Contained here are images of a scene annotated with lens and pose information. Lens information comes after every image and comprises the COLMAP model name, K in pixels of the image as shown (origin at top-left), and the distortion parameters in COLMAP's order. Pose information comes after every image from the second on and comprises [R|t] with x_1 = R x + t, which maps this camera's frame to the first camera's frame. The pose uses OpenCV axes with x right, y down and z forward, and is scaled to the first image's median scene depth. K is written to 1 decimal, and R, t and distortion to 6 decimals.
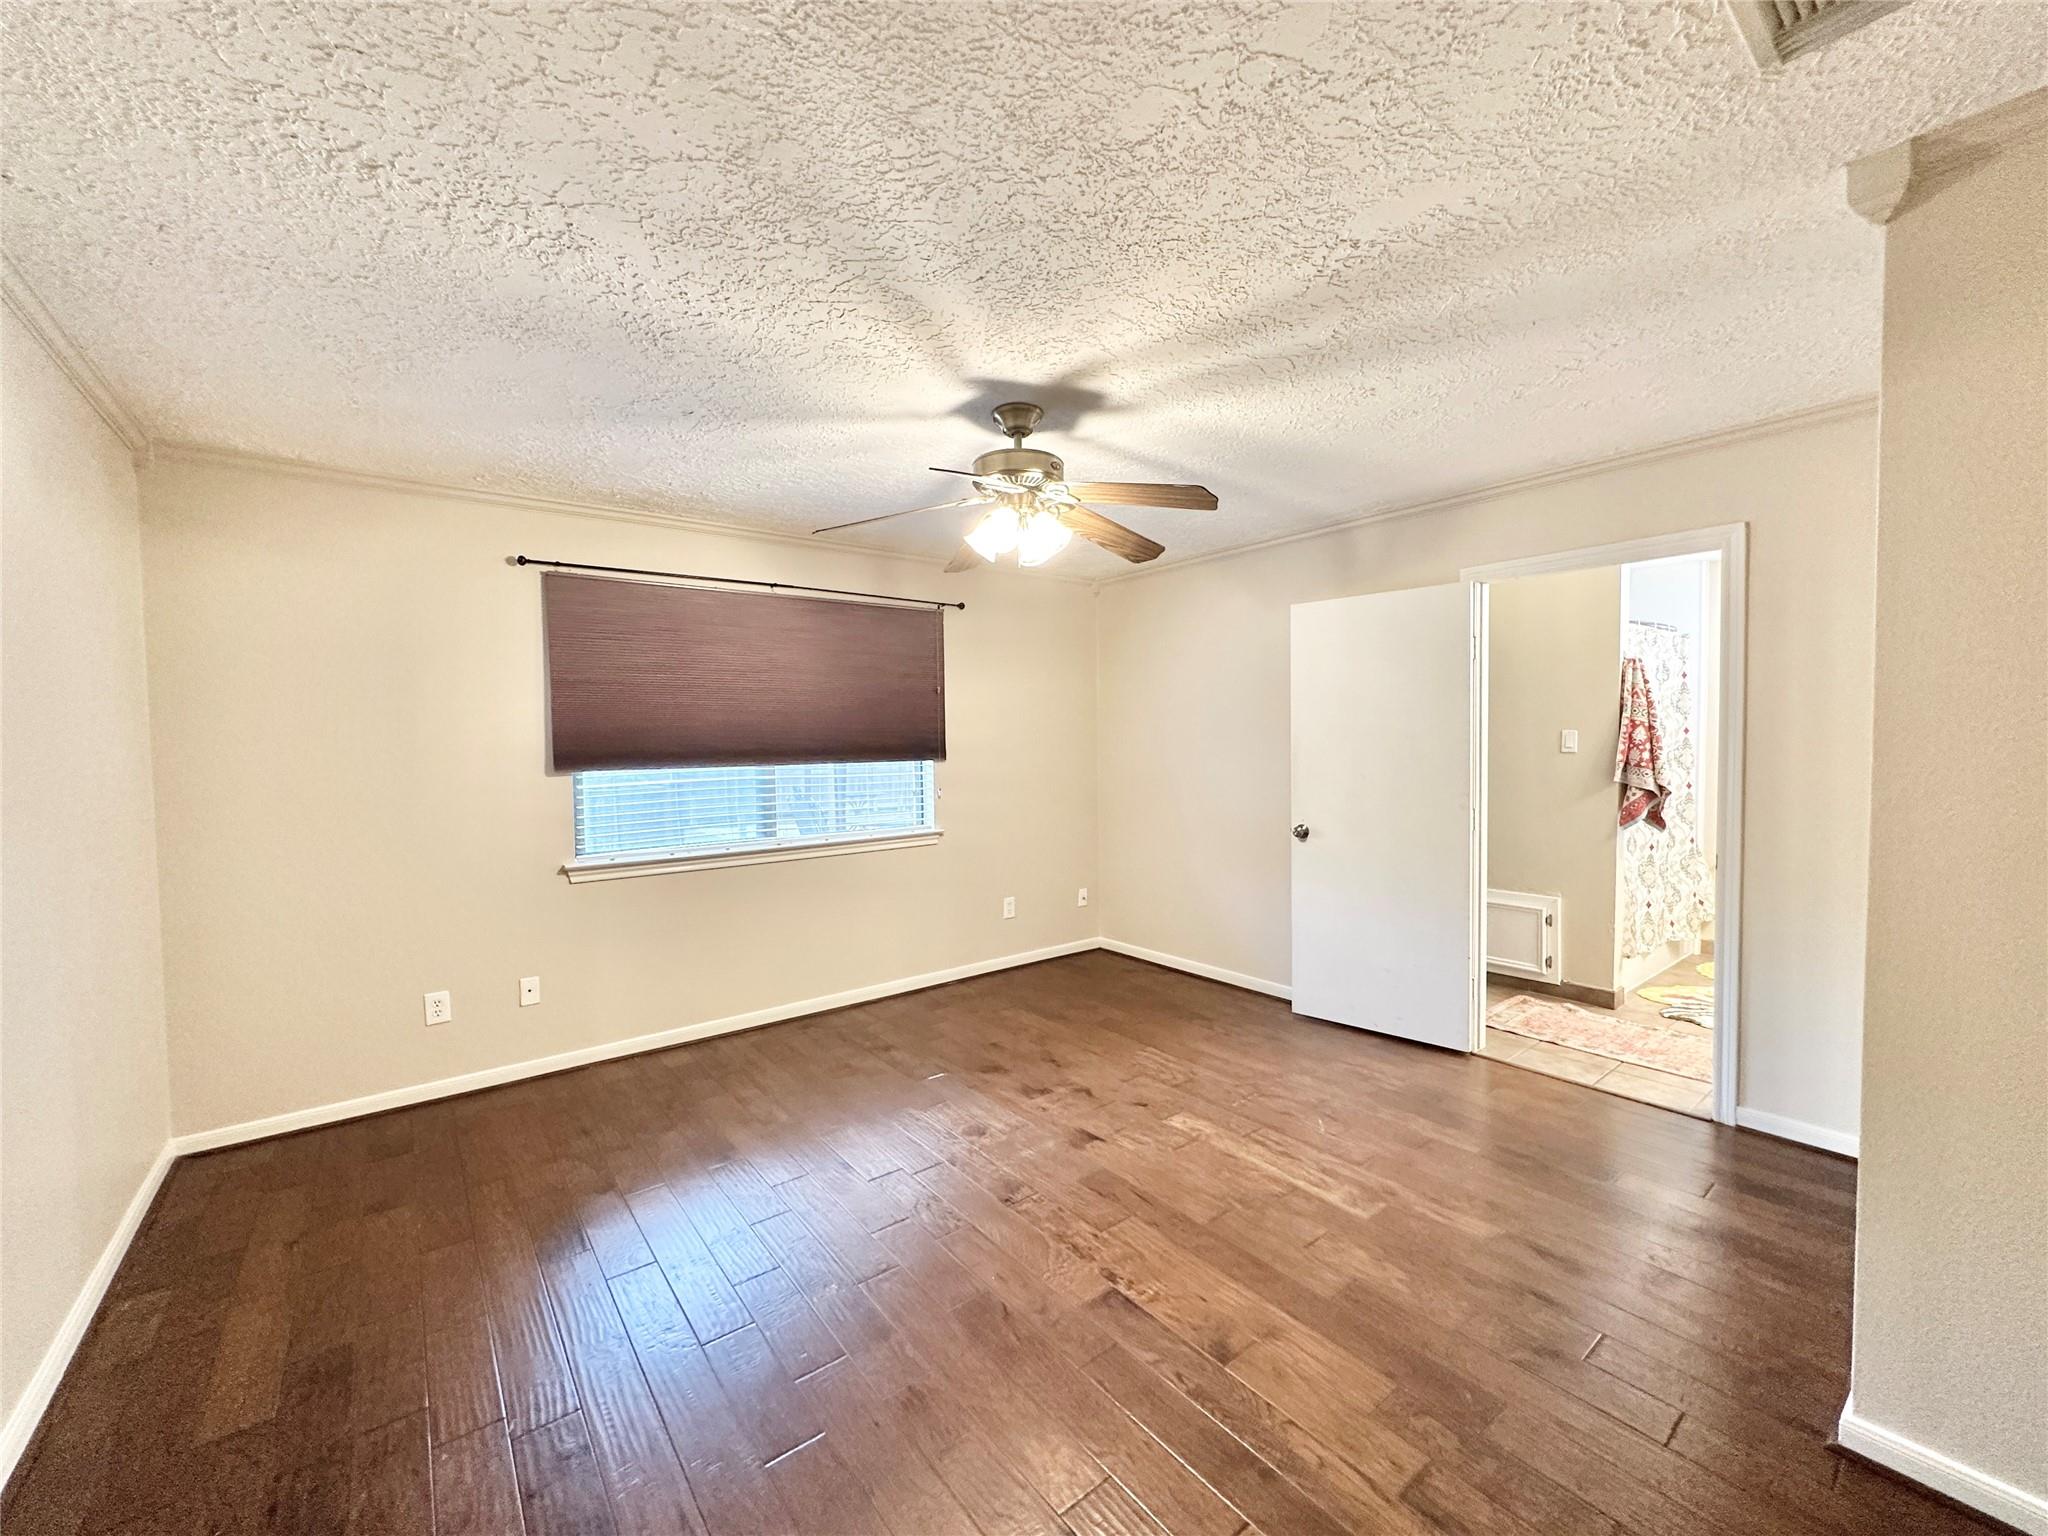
lens RADIAL K [[816.2, 0, 1018.5], [0, 816.2, 766.0], [0, 0, 1]] dist [-0.005179, 0.000911]
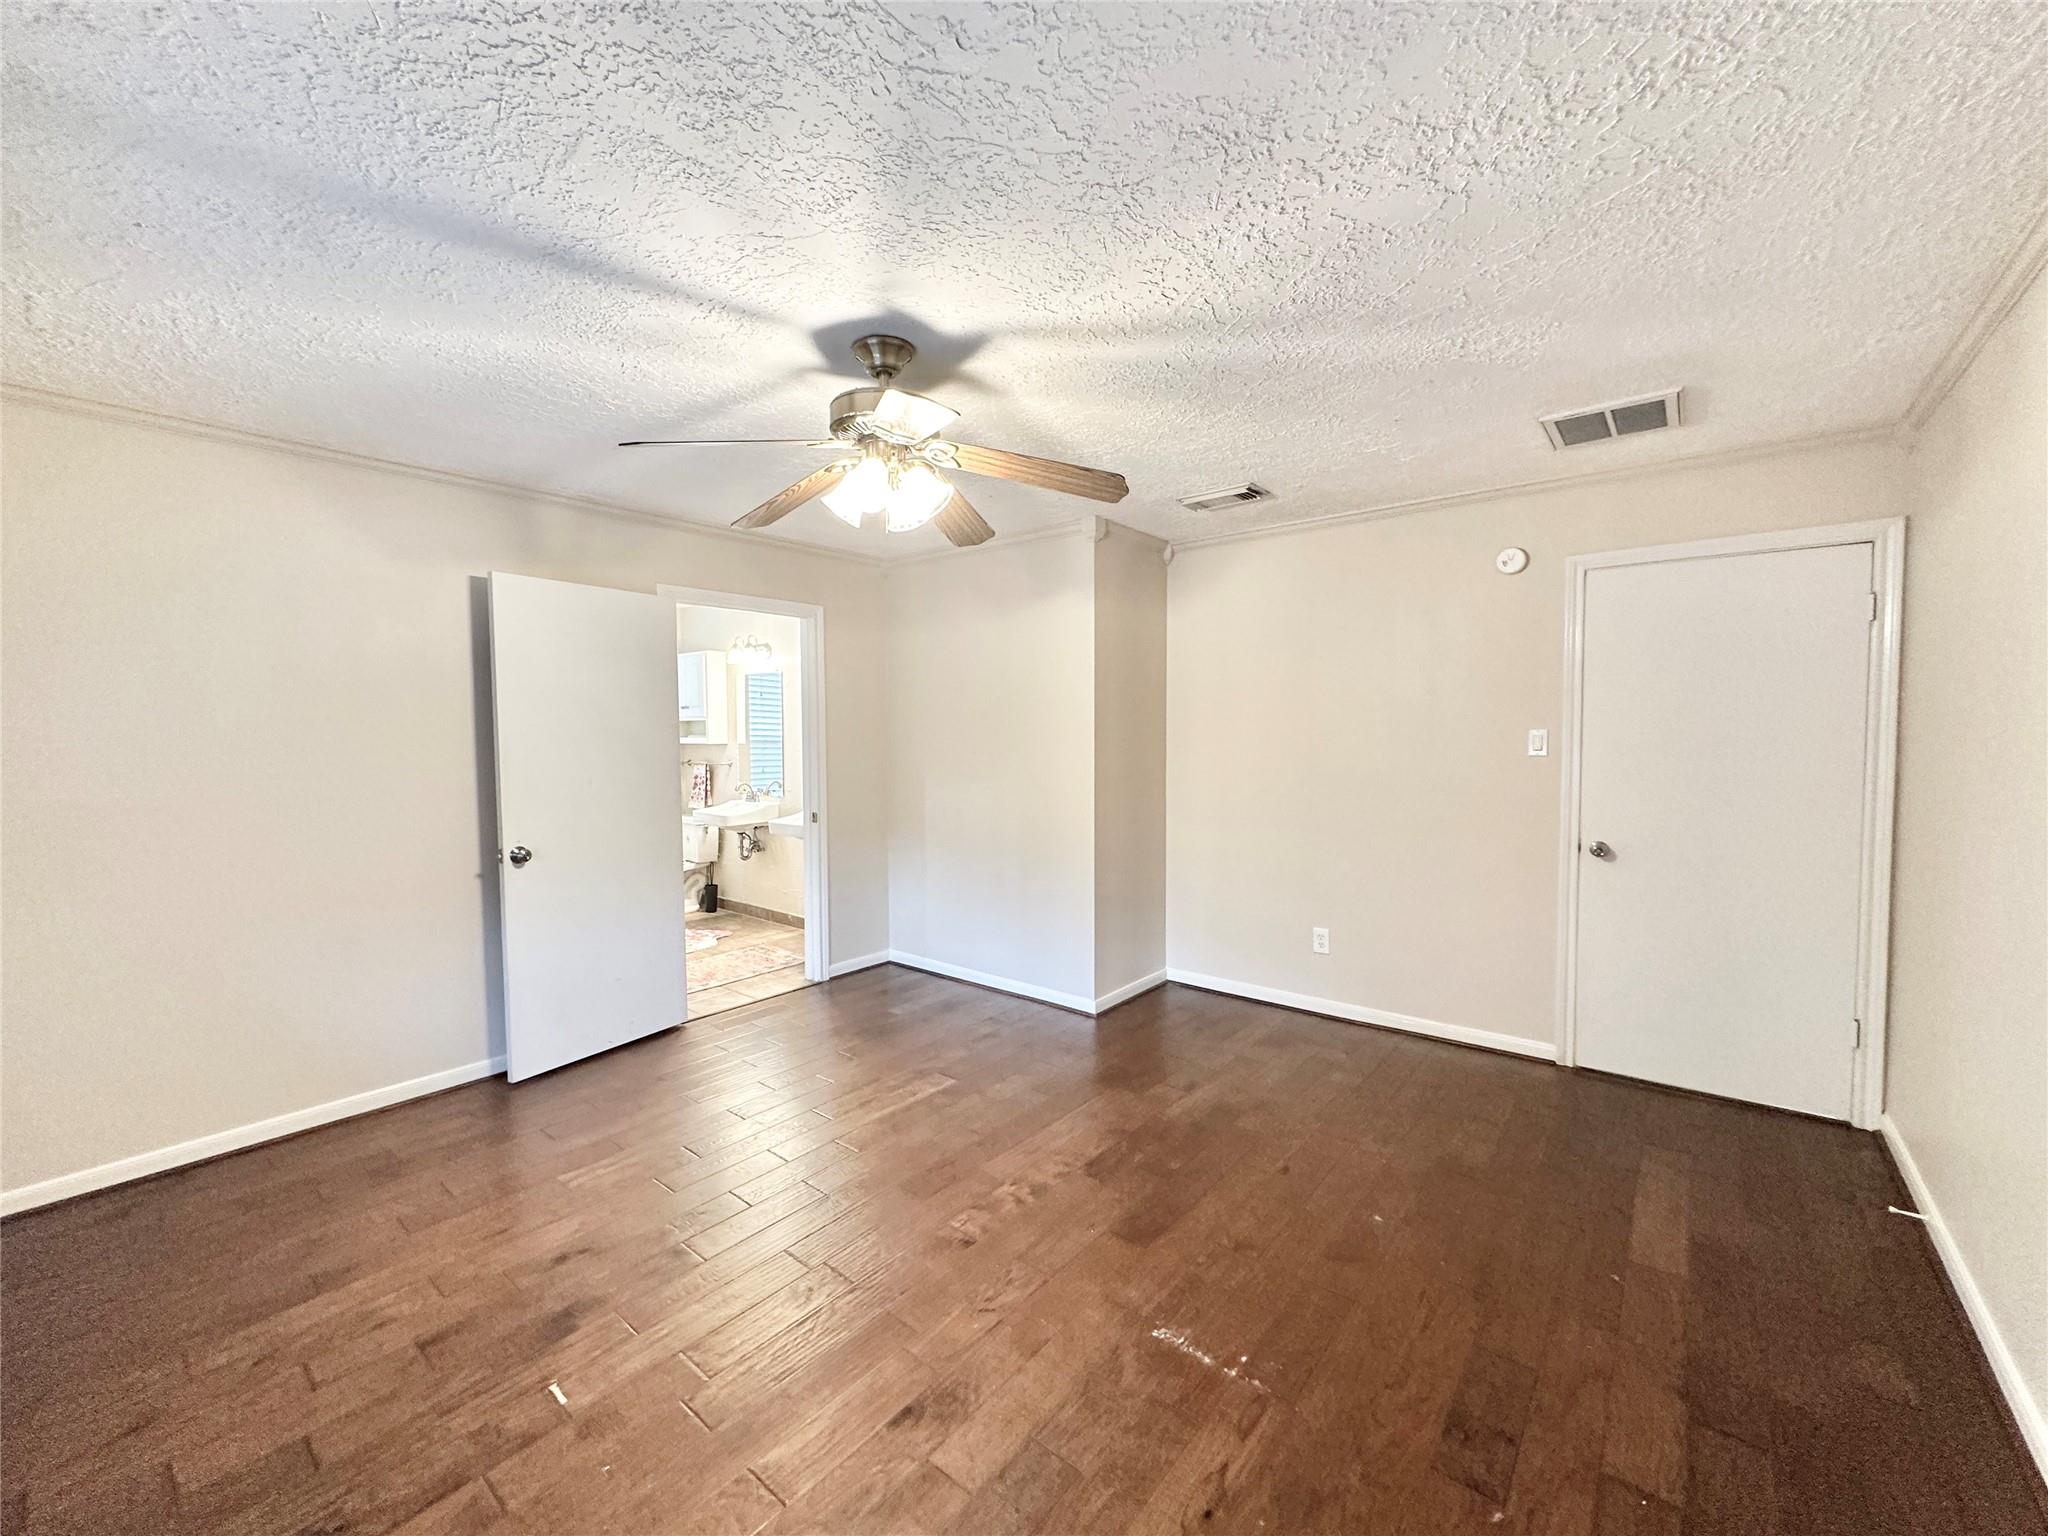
lens RADIAL K [[816.2, 0, 1030.5], [0, 816.2, 774.7], [0, 0, 1]] dist [-0.005179, 0.000911]
pose [[-0.224729, -0.041234, 0.973549, -0.559212], [0.039352, 0.997905, 0.051349, -0.022594], [-0.973626, 0.049851, -0.222635, 0.685343]]
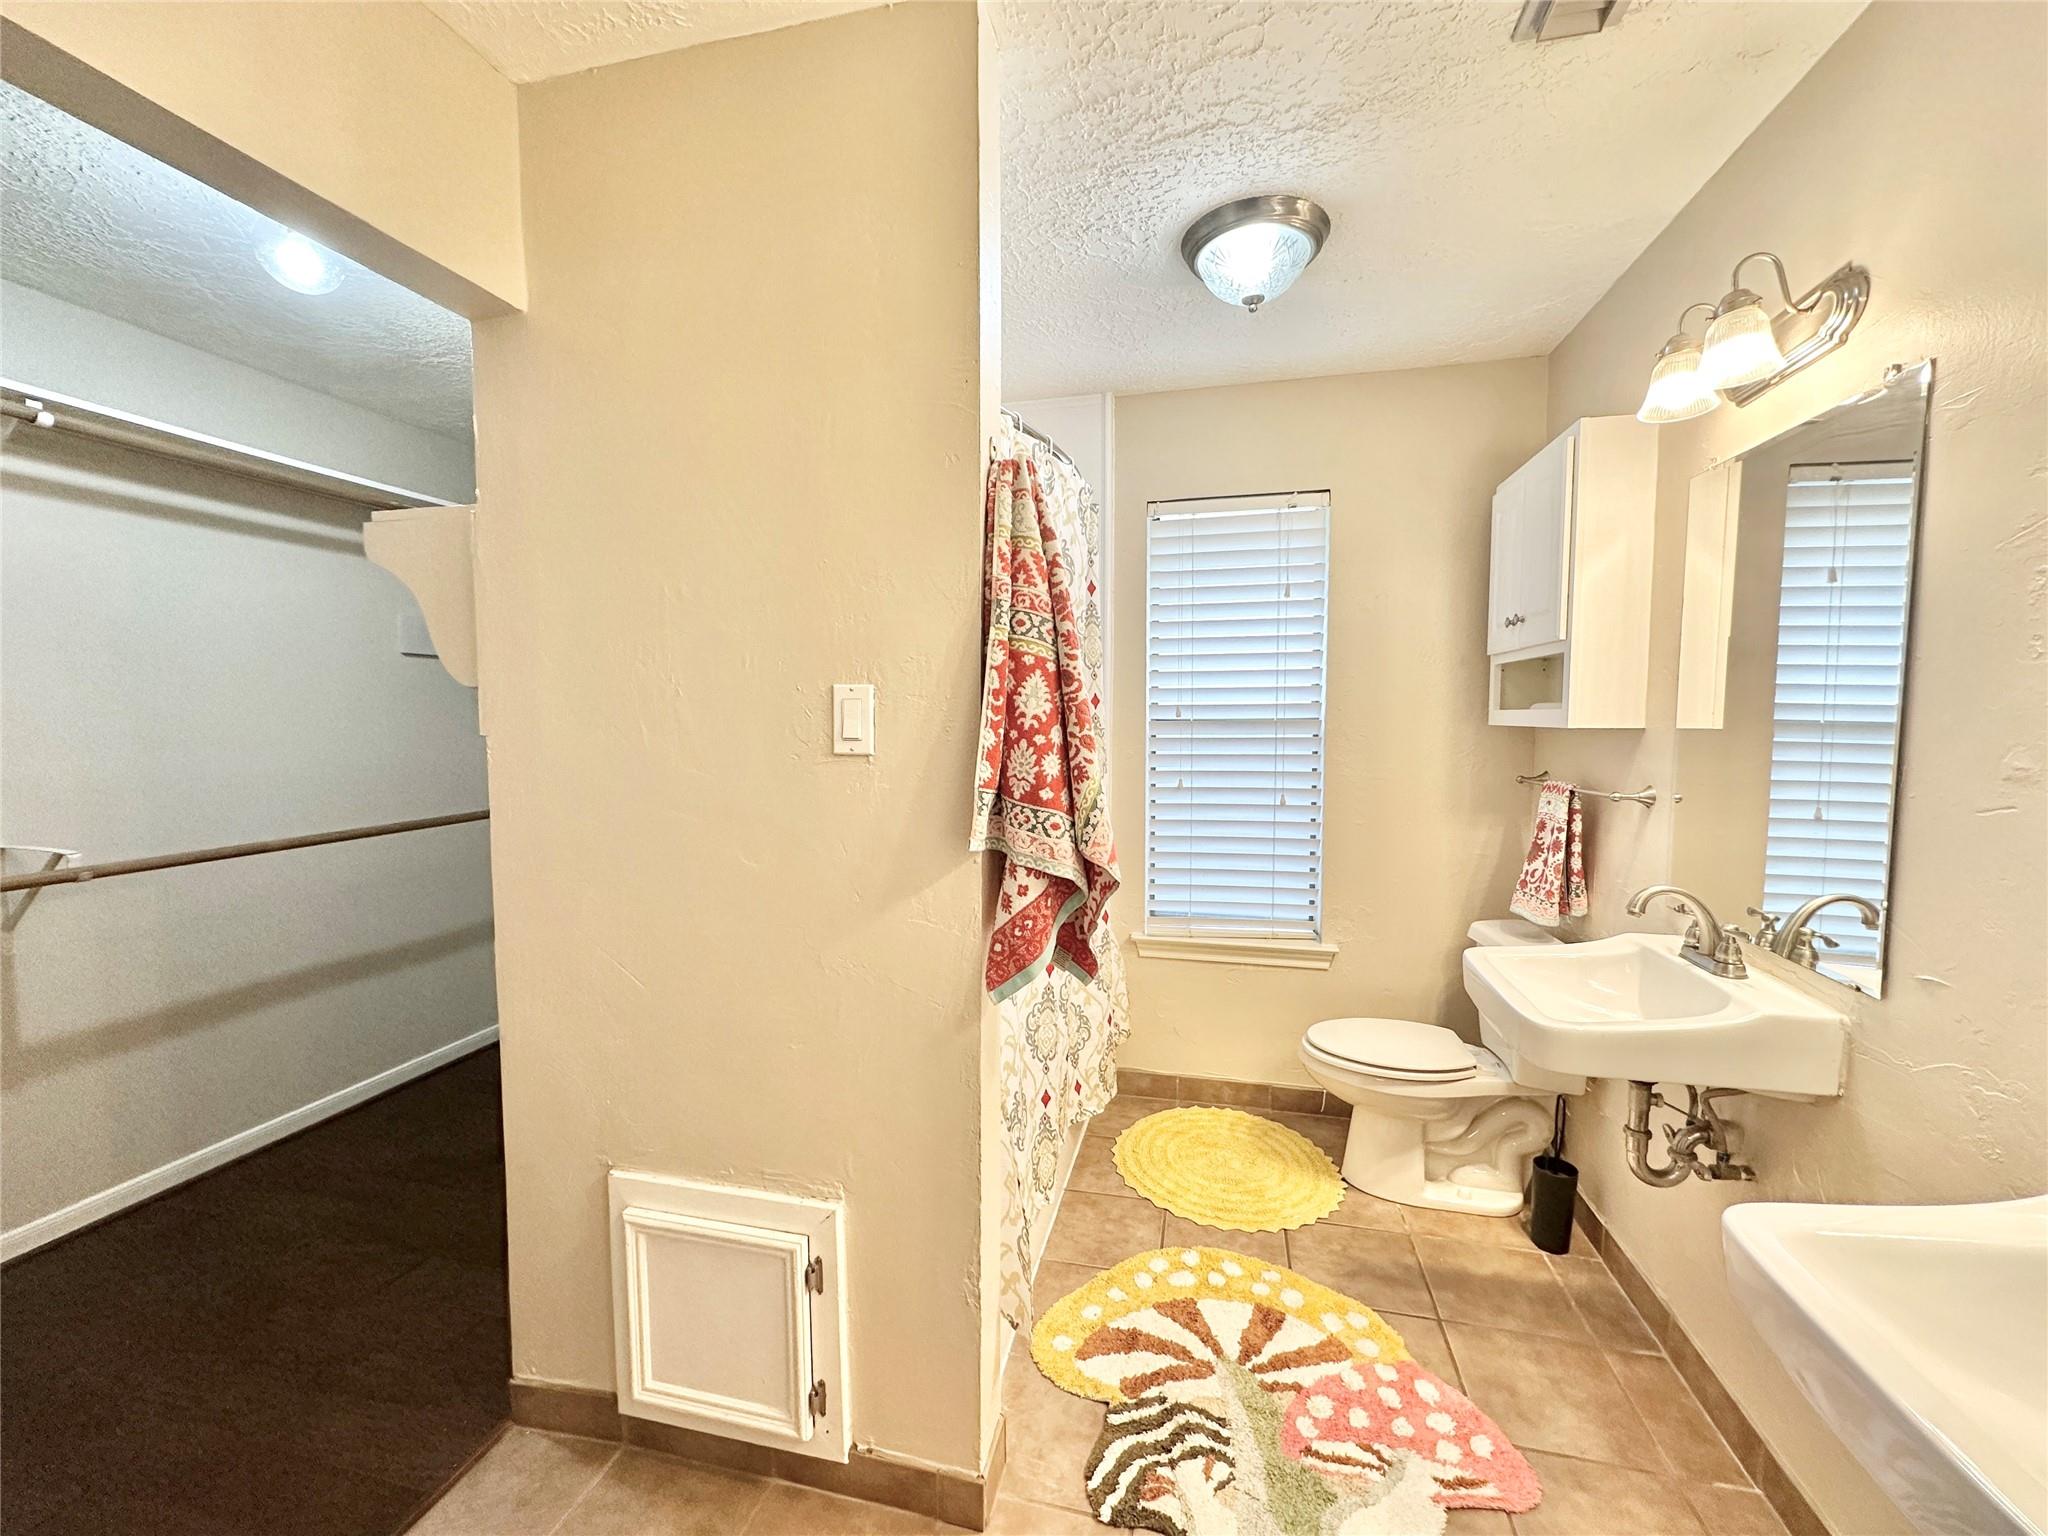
lens RADIAL K [[816.2, 0, 1024.2], [0, 816.2, 766.2], [0, 0, 1]] dist [-0.005179, 0.000911]
pose [[0.782229, -0.028663, 0.622331, 0.566618], [0.013155, 0.999478, 0.029498, -0.022142], [-0.622852, -0.014887, 0.782198, 0.759909]]
